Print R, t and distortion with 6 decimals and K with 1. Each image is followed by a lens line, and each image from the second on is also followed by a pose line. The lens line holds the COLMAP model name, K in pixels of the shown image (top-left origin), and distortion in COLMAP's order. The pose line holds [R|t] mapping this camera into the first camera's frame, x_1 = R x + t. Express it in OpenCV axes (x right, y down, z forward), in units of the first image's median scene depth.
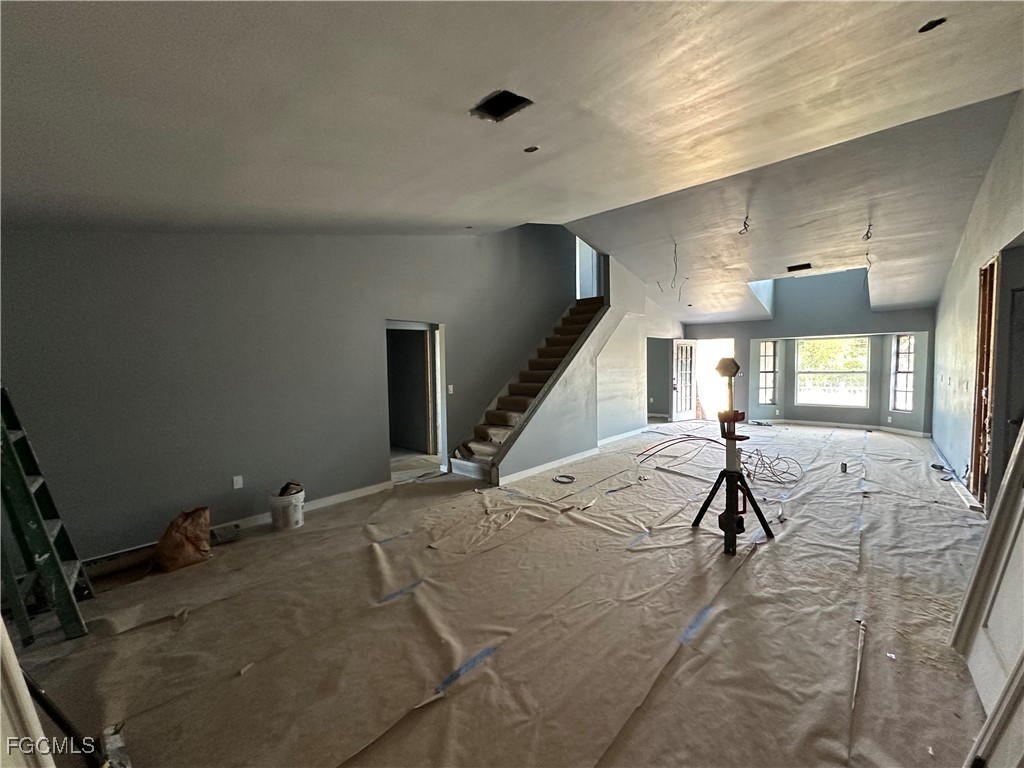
lens RADIAL K [[406.2, 0, 513.4], [0, 406.2, 386.1], [0, 0, 1]] dist [-0.005519, -0.000686]
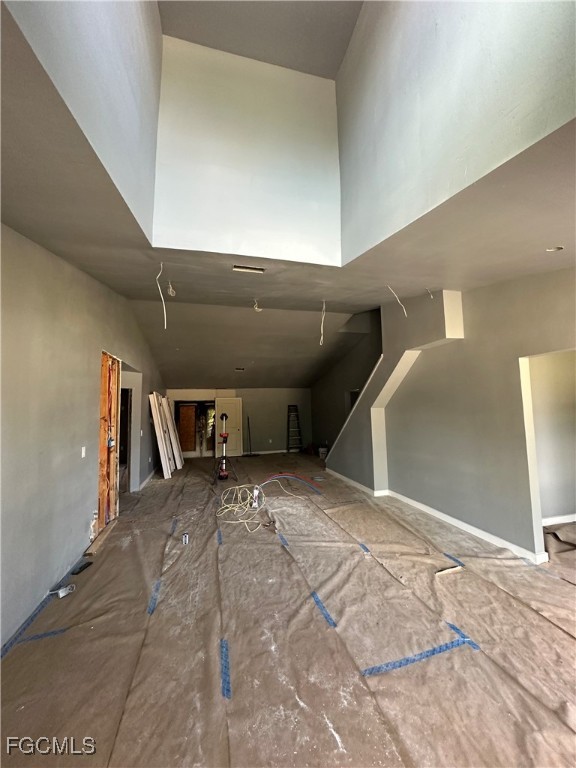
lens RADIAL K [[304.7, 0, 286.9], [0, 304.7, 380.9], [0, 0, 1]] dist [-0.005519, -0.000686]
pose [[-0.557969, -0.048822, -0.828424, 1.175945], [-0.009167, 0.998570, -0.052676, -0.109907], [0.829811, -0.021798, -0.557619, 1.458436]]
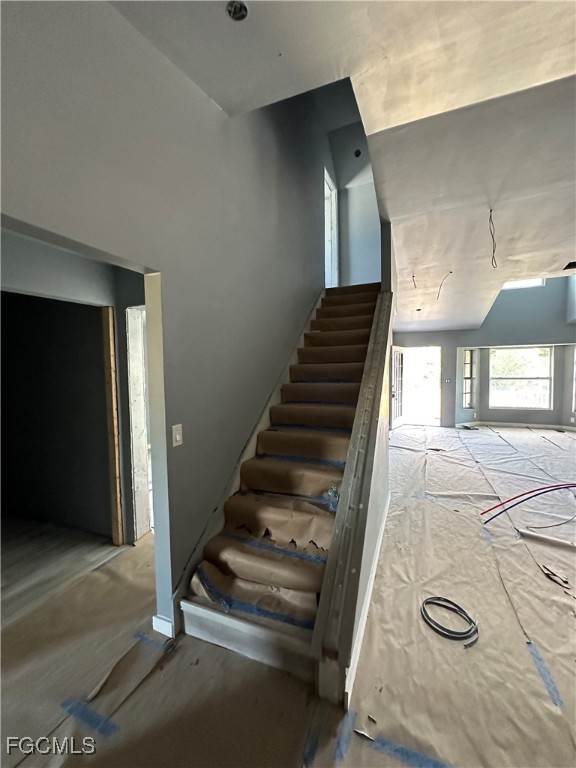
lens RADIAL K [[304.7, 0, 287.2], [0, 304.7, 387.0], [0, 0, 1]] dist [-0.005519, -0.000686]
pose [[0.944061, -0.017994, 0.329279, -0.146657], [0.016799, 0.999838, 0.006474, -0.041594], [-0.329342, -0.000580, 0.944211, 0.653715]]
